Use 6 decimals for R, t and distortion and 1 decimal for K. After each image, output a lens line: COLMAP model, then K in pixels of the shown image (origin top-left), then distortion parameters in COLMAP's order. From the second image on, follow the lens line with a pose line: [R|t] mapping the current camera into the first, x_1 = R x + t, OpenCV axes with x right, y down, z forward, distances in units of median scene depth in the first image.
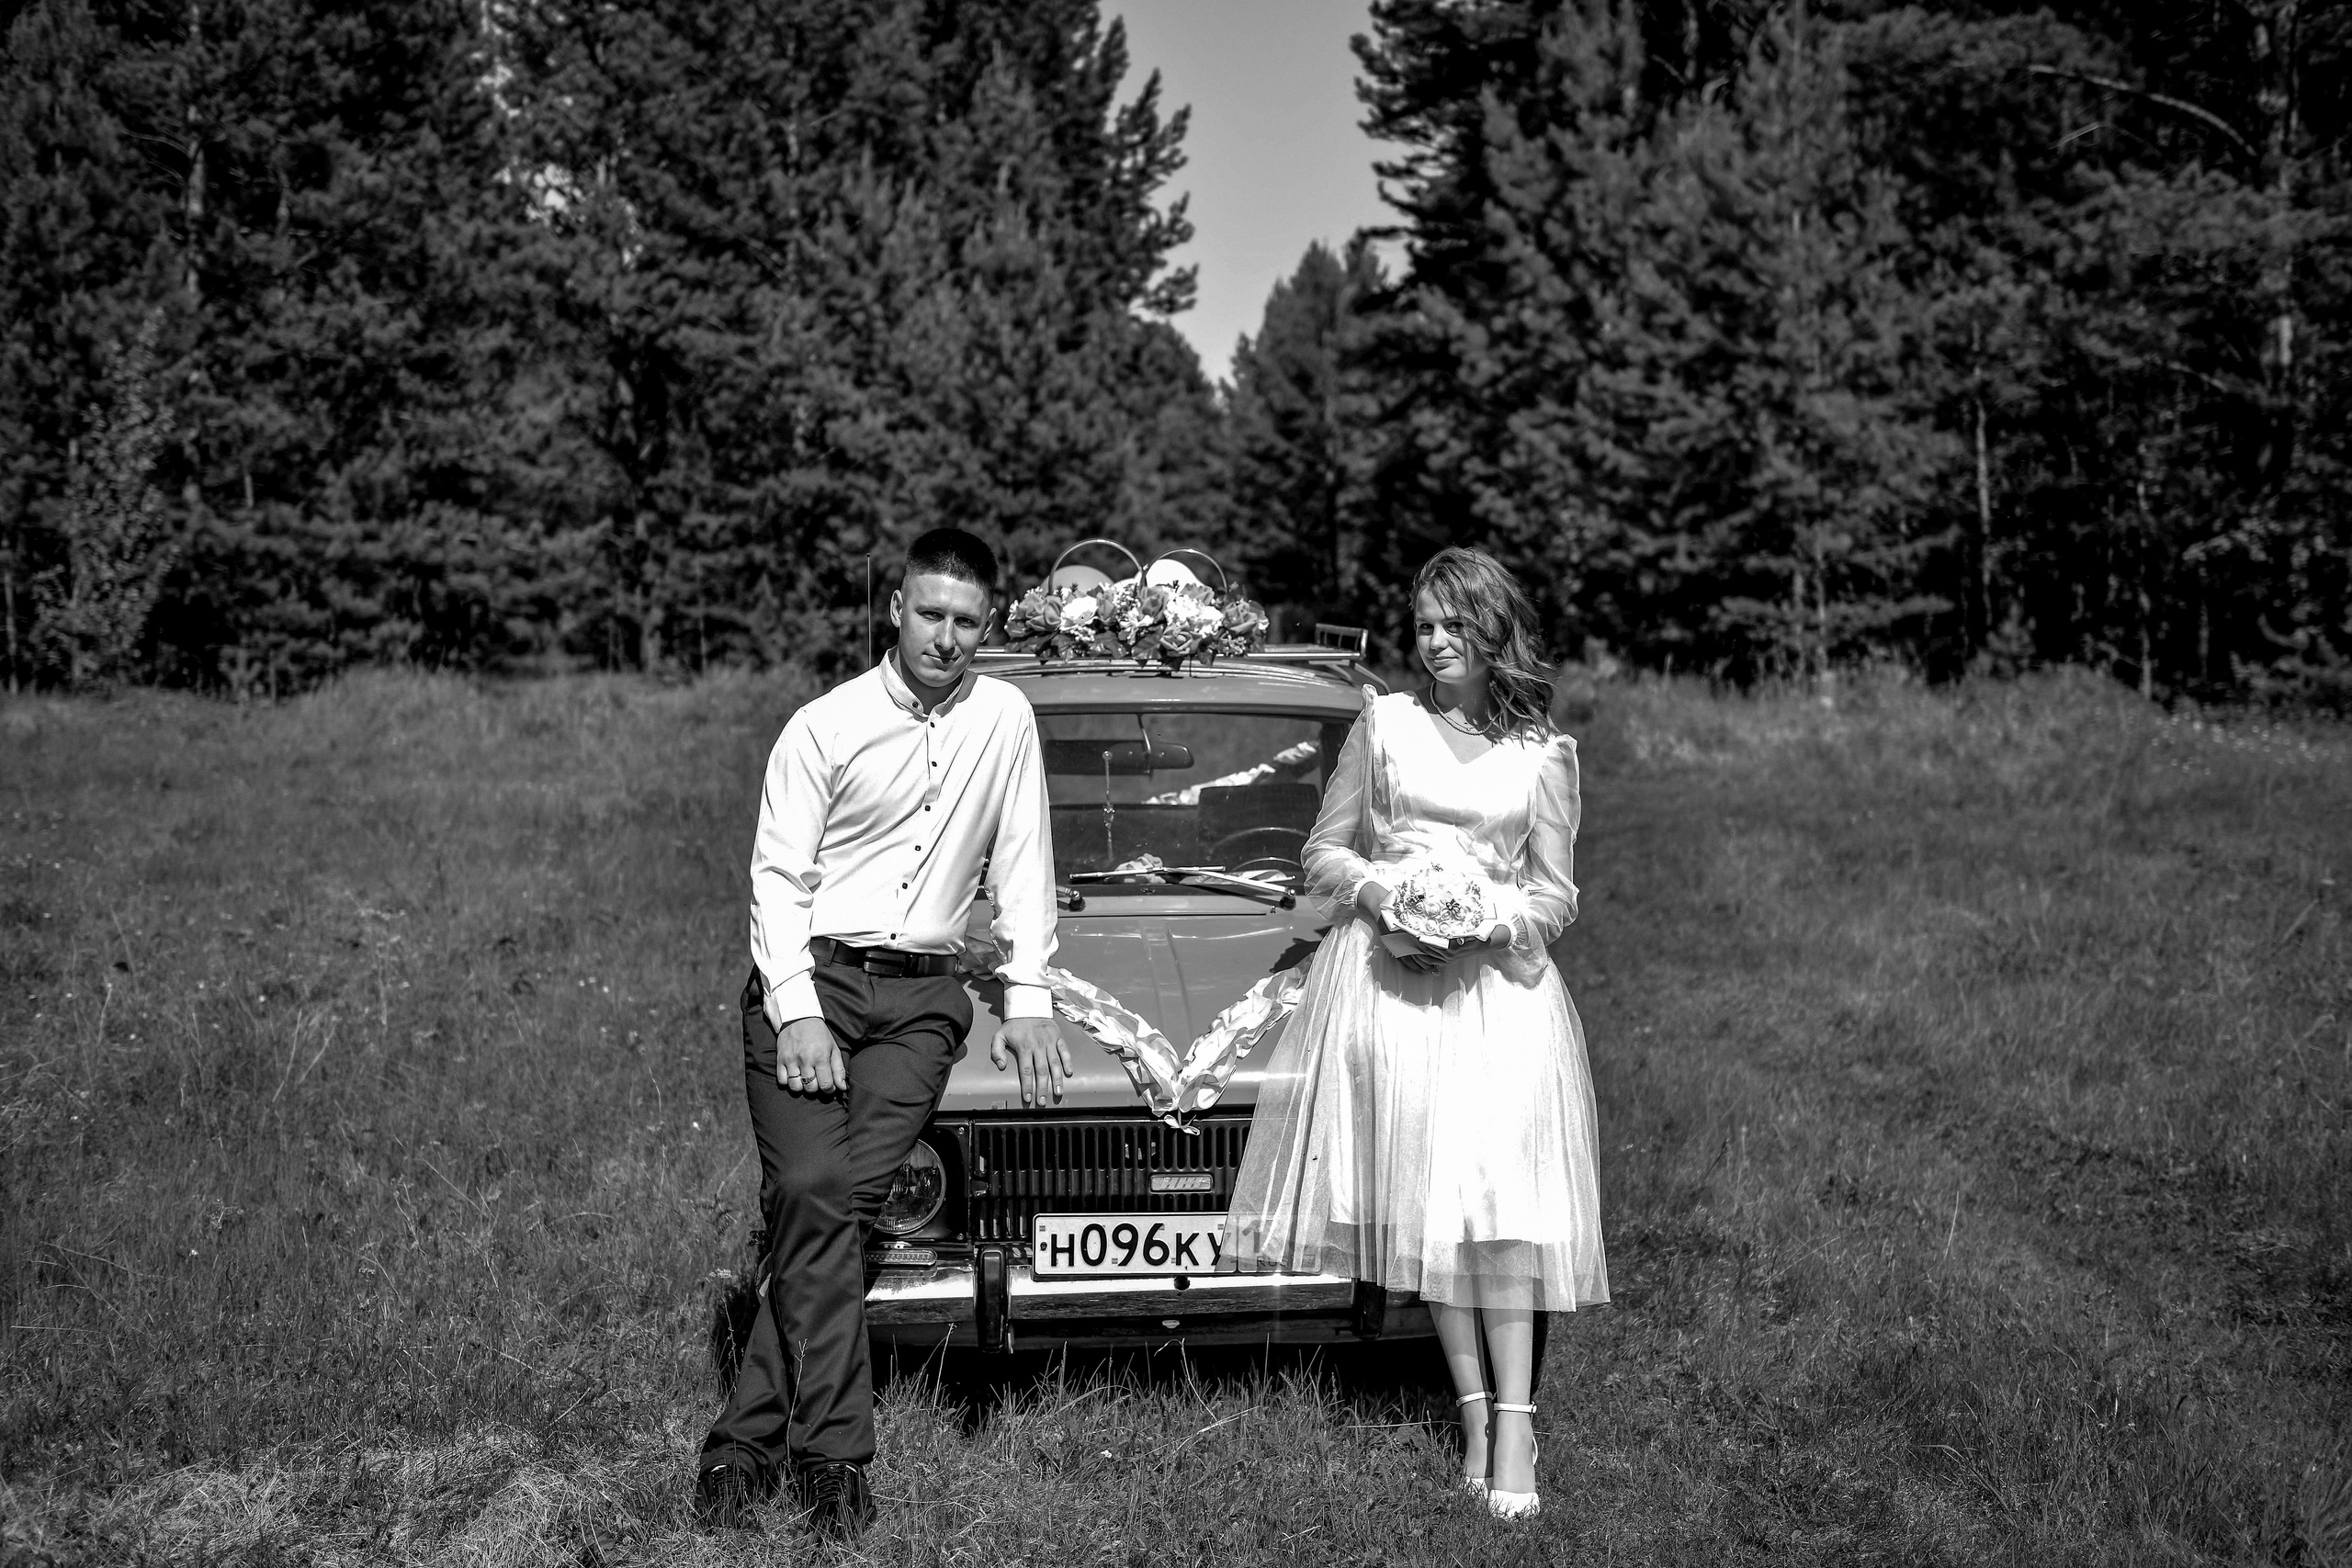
lens RADIAL K [[3123.9, 0, 1172.6], [0, 3123.9, 794.6], [0, 0, 1]] dist [0.097669, 0.032054]
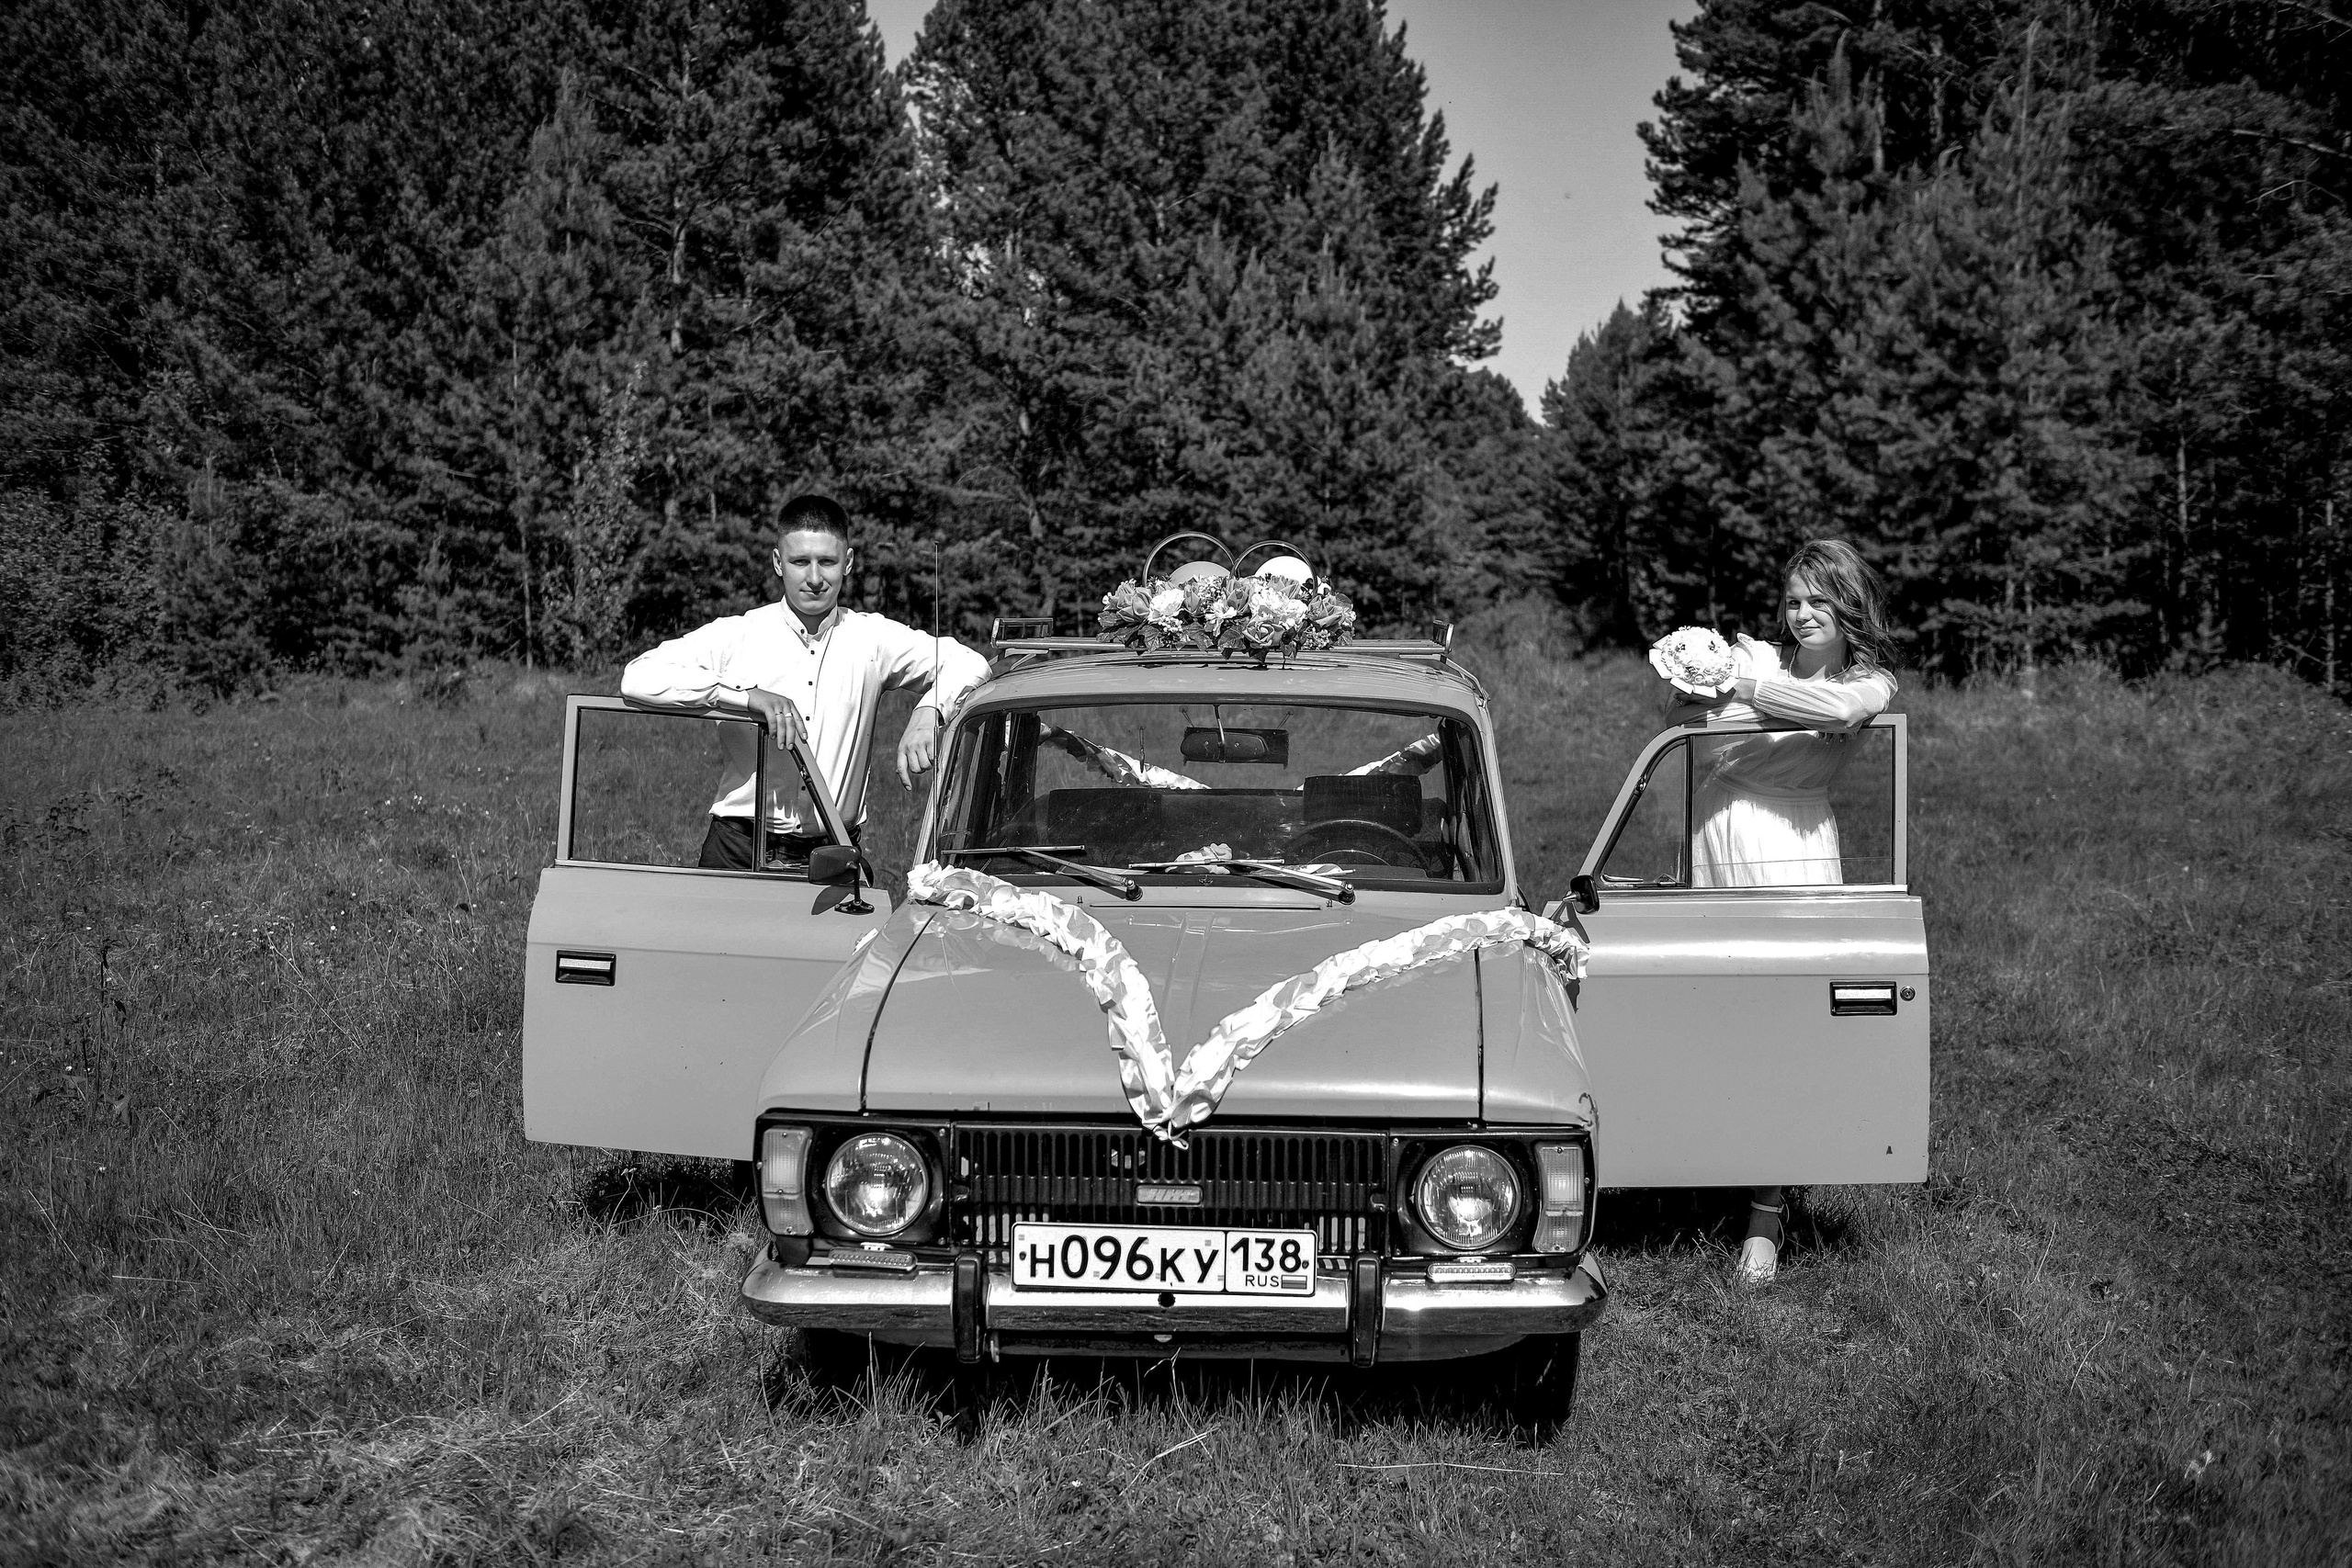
lens RADIAL K [[2534.2, 0, 1173.8], [0, 2534.2, 782.9], [0, 0, 1]] dist [0.057729, 0.011521]
pose [[0.991486, 0.017144, -0.129081, 0.018001], [-0.015867, 0.999815, 0.010915, -0.001998], [0.129244, -0.008774, 0.991574, 0.039810]]
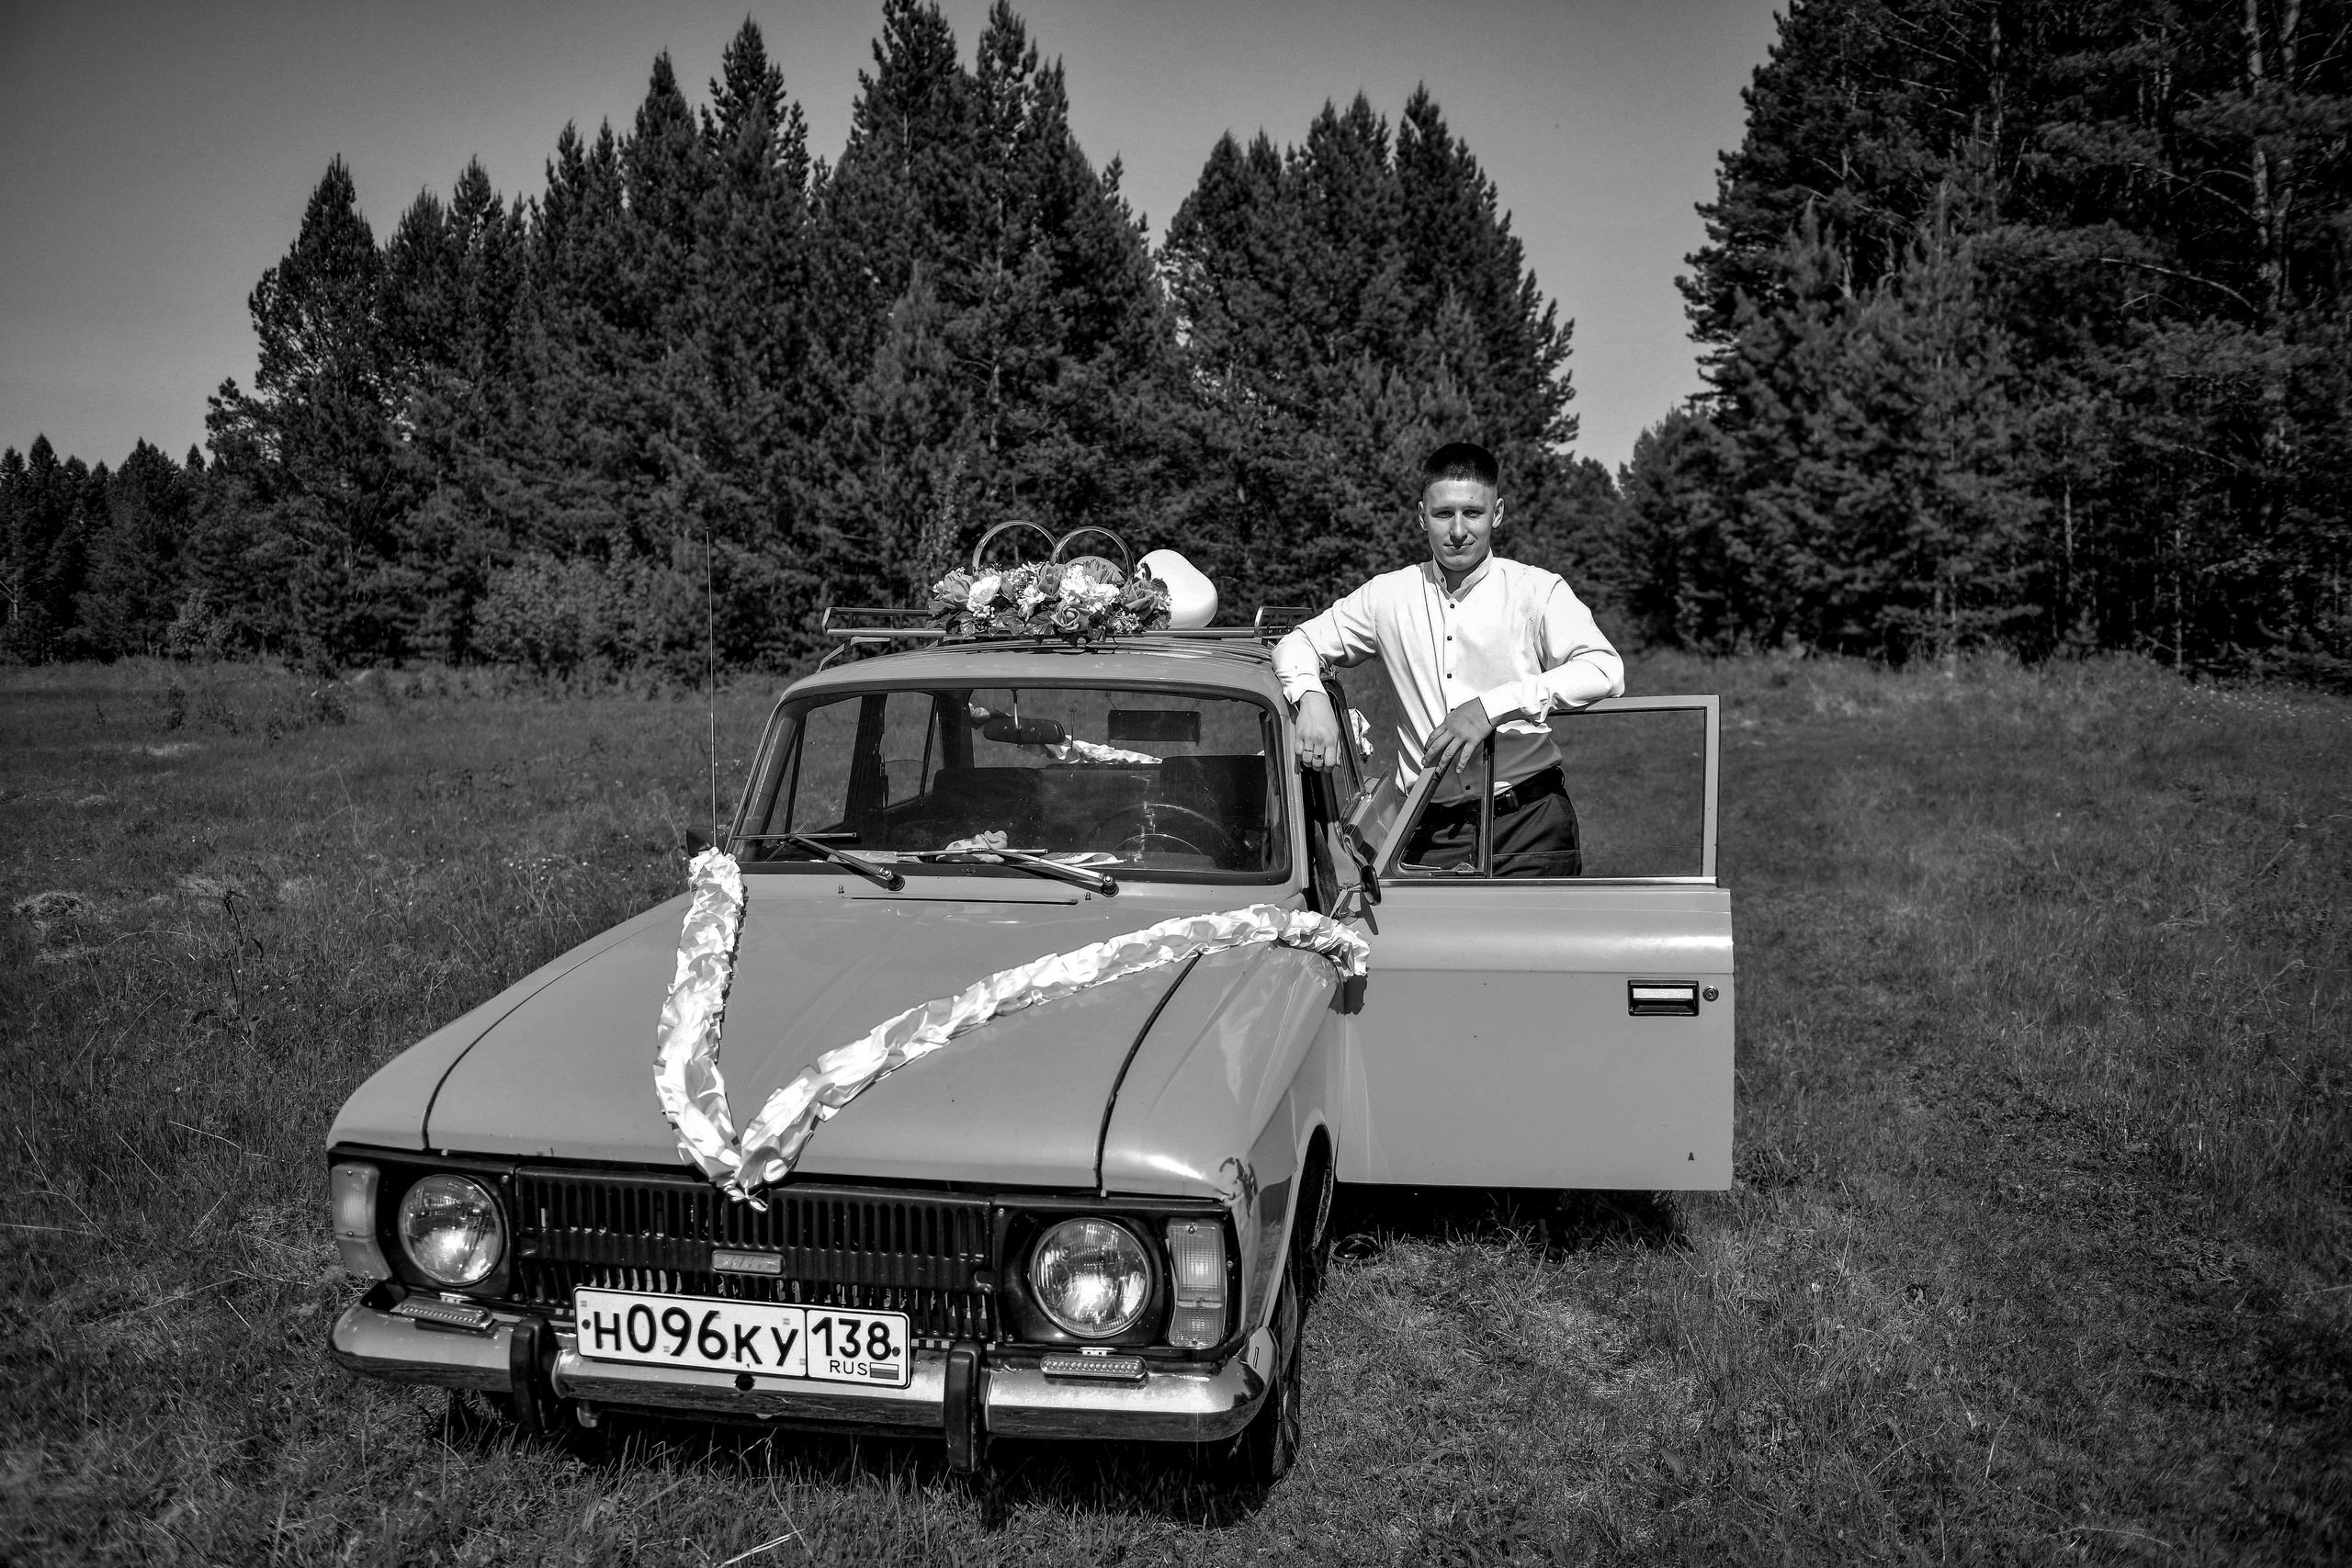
lens RADIAL K [[1676.4, 0, 1178.1], [0, 1676.4, 778.3], [0, 0, 1]] dist [-0.042193, -0.006613]
pose [[0.968468, 0.016921, -0.248561, 0.038635], [-0.008517, 0.999356, 0.034847, -0.003564], [0.248991, -0.031631, 0.967989, 0.106329]]
